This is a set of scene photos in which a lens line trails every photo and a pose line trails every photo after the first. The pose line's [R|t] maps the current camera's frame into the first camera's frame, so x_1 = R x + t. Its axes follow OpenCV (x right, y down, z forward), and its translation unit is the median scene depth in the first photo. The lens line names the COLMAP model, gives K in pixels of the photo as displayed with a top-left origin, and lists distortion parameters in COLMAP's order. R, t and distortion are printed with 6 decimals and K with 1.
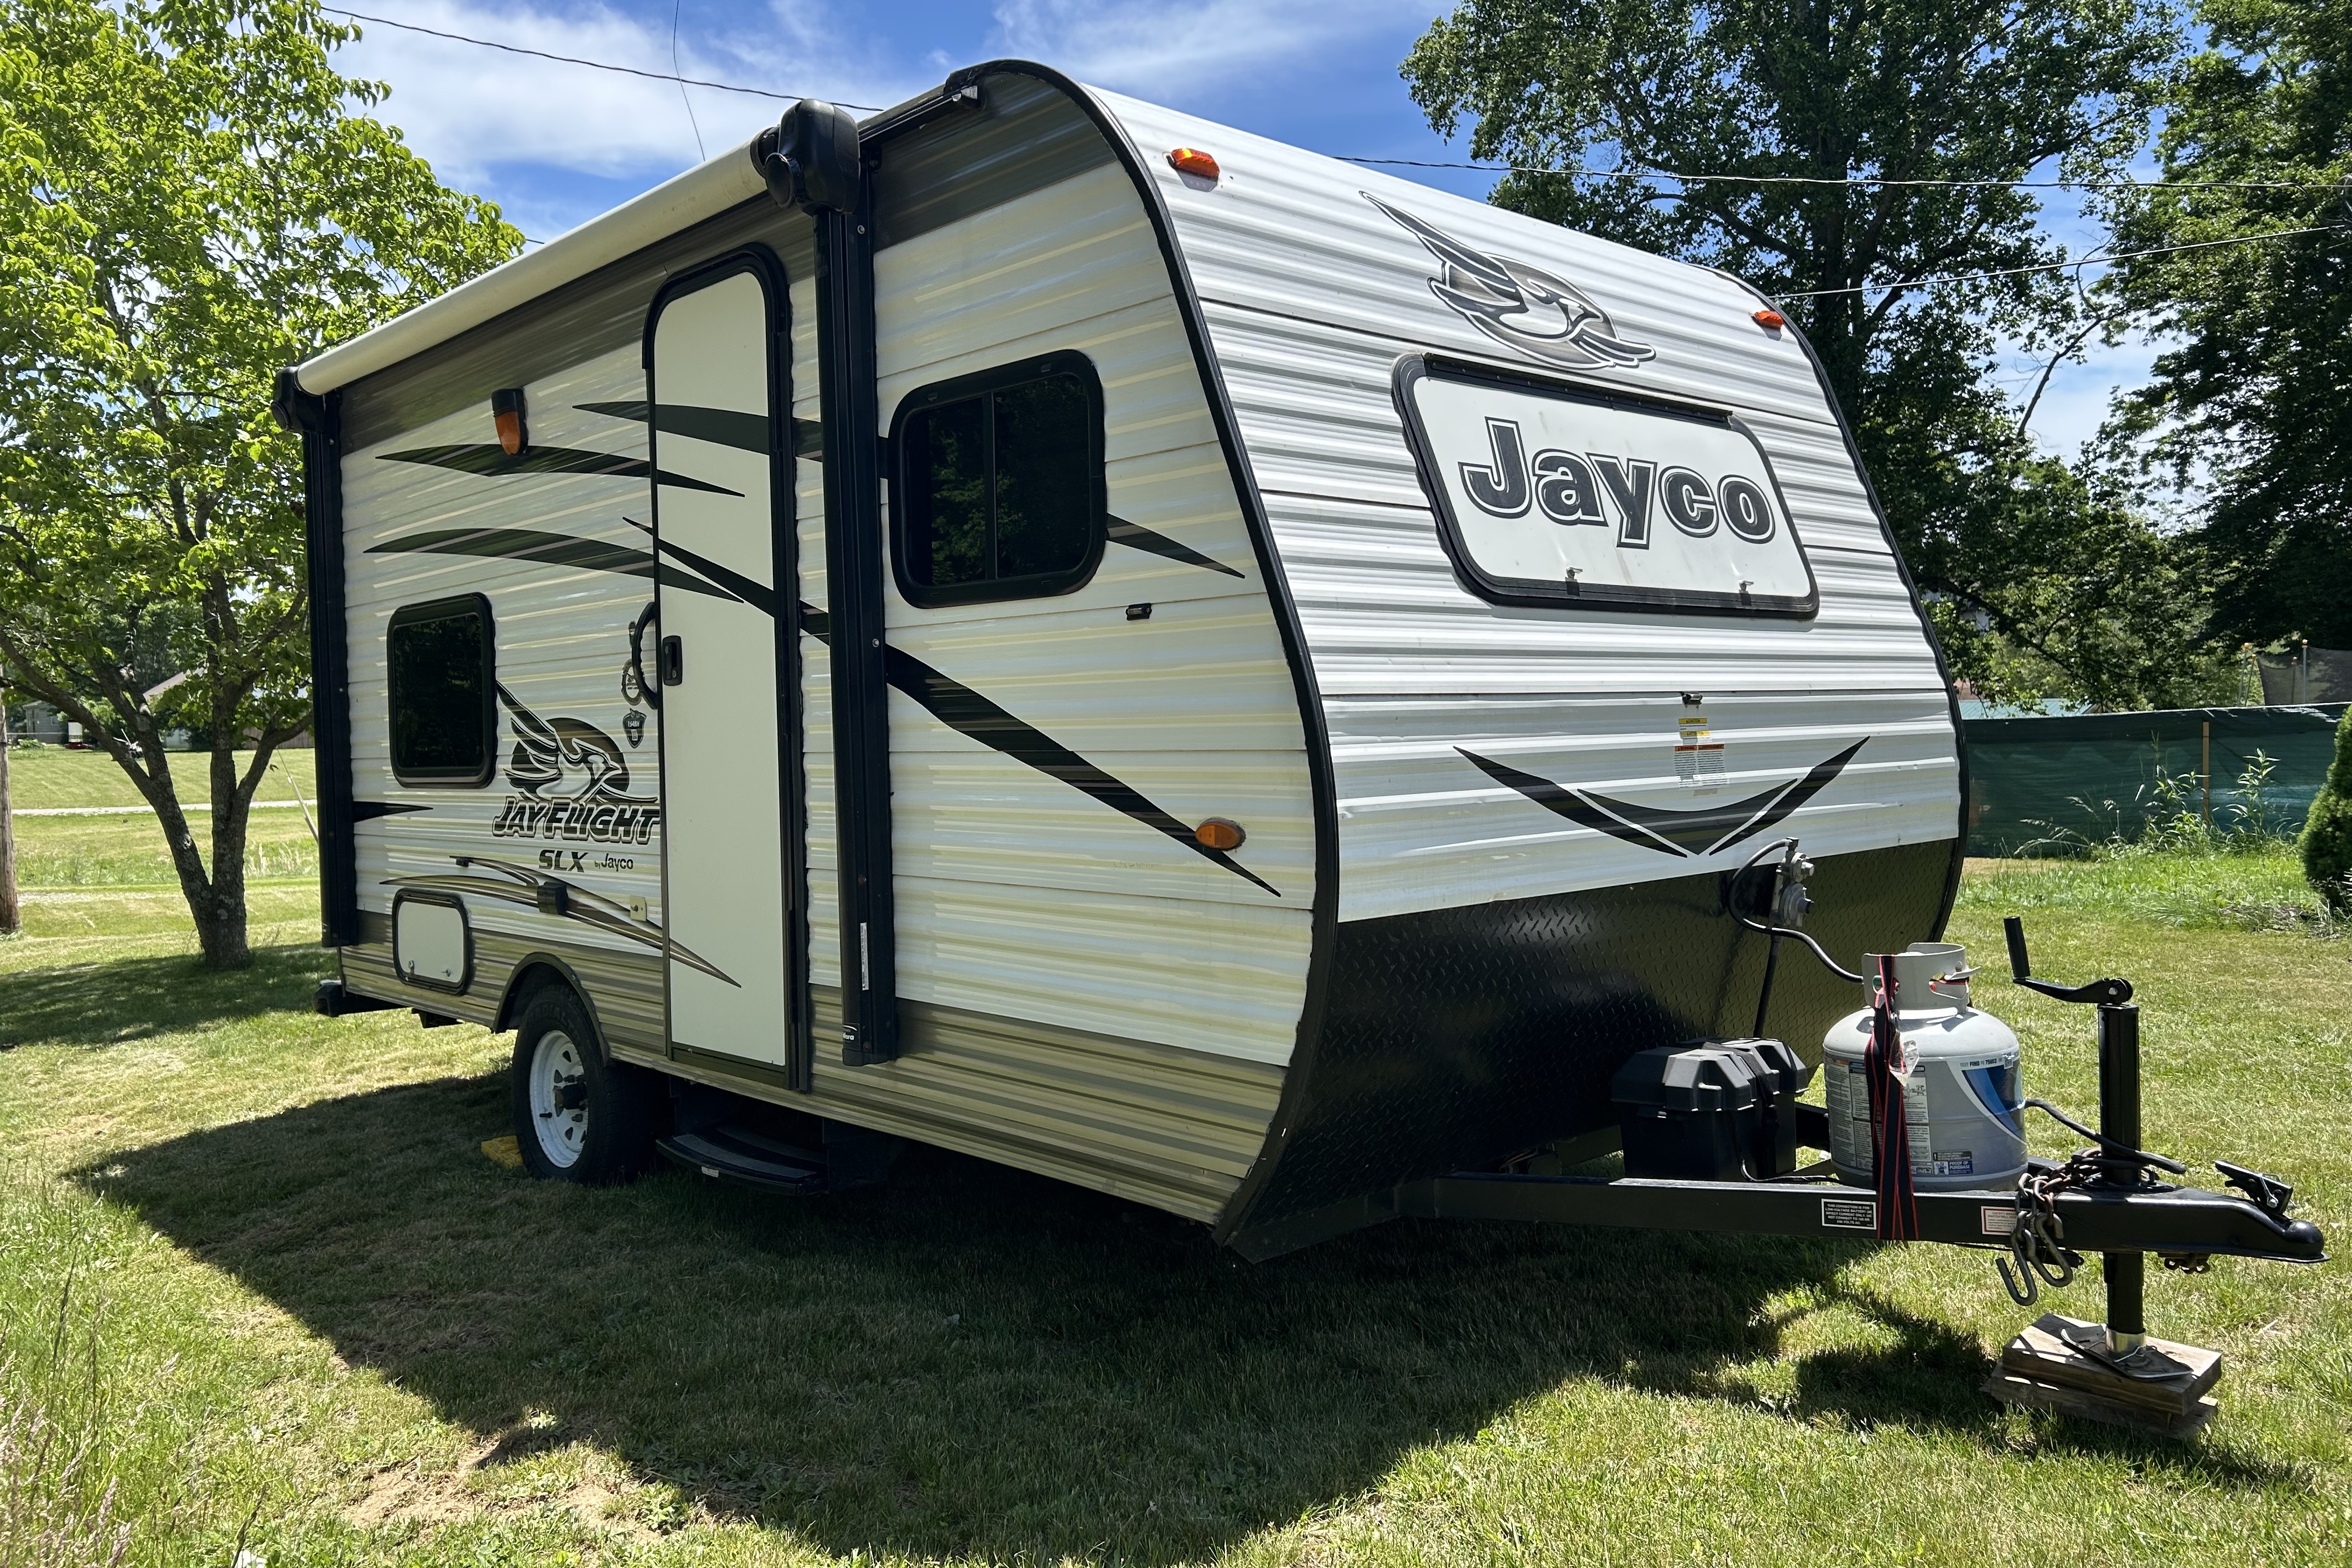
lens RADIAL K [[1773.4, 0, 1158.9], [0, 1773.4, 790.7], [0, 0, 1]] dist [0.044580, -0.011843]
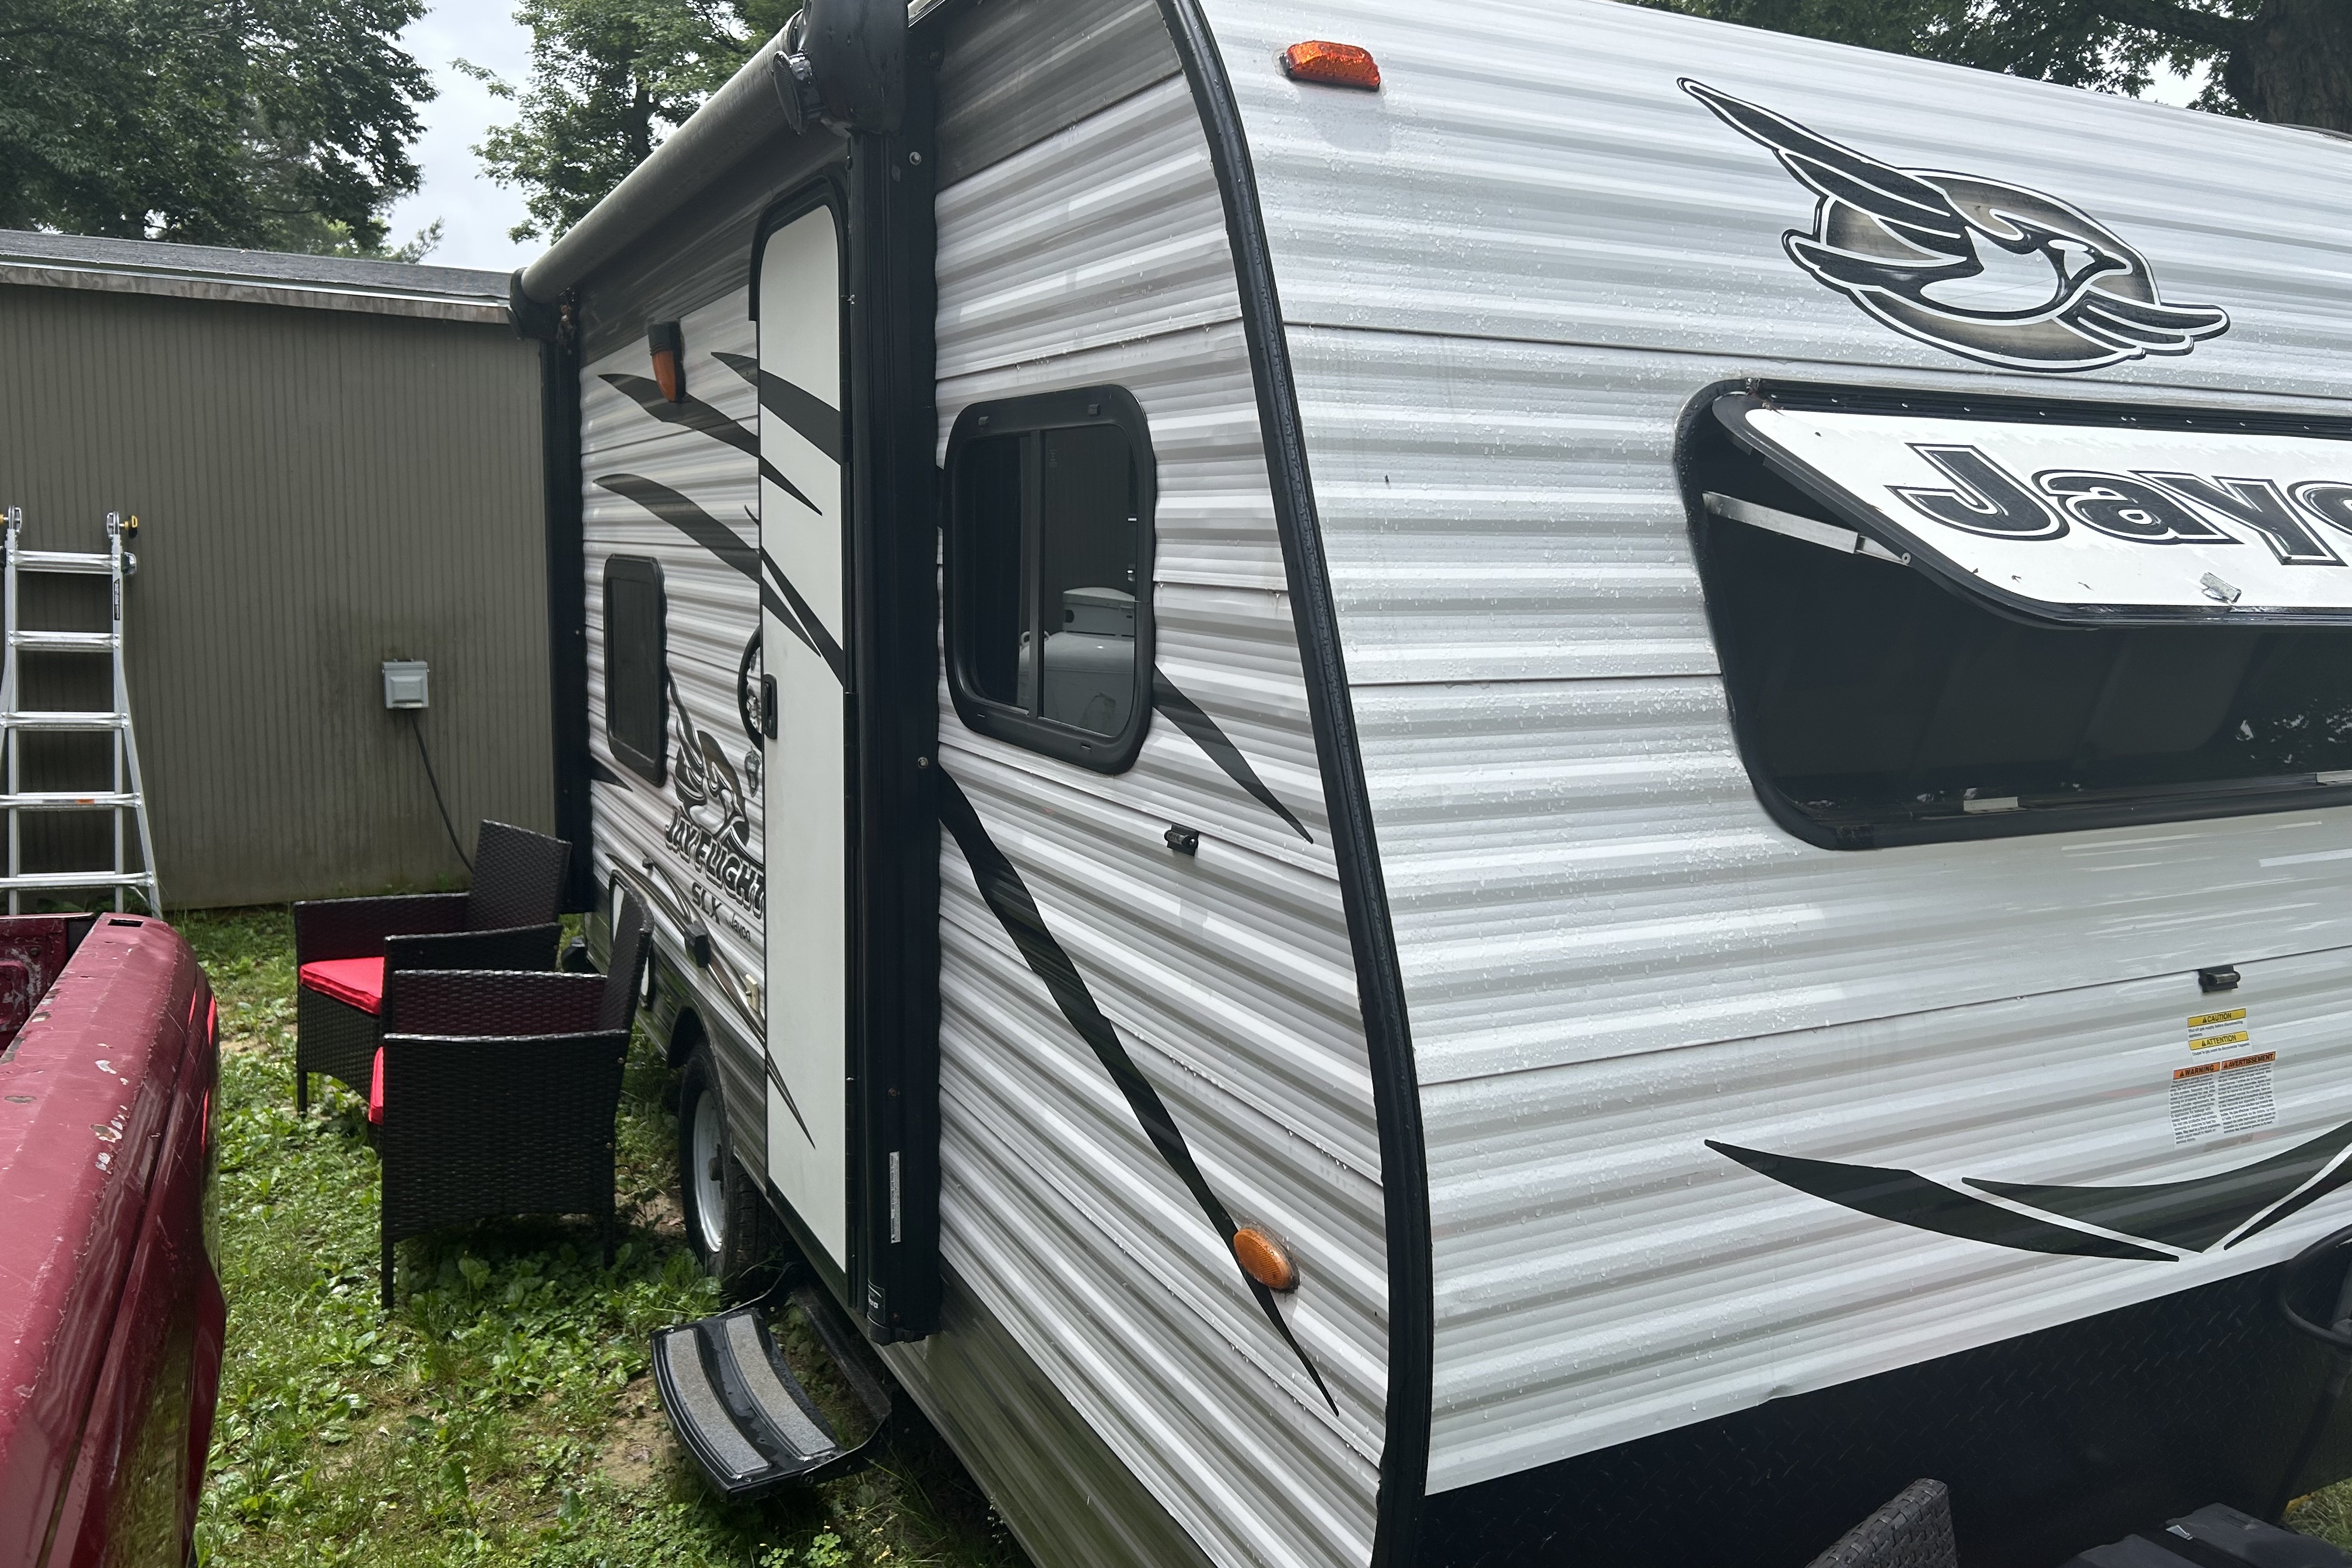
lens RADIAL K [[1773.4, 0, 1188.0], [0, 1773.4, 771.5], [0, 0, 1]] dist [0.044580, -0.011843]
pose [[0.963630, 0.071169, -0.257589, 0.122421], [-0.044997, 0.993335, 0.106117, -0.160486], [0.263424, -0.090667, 0.960410, 0.358980]]
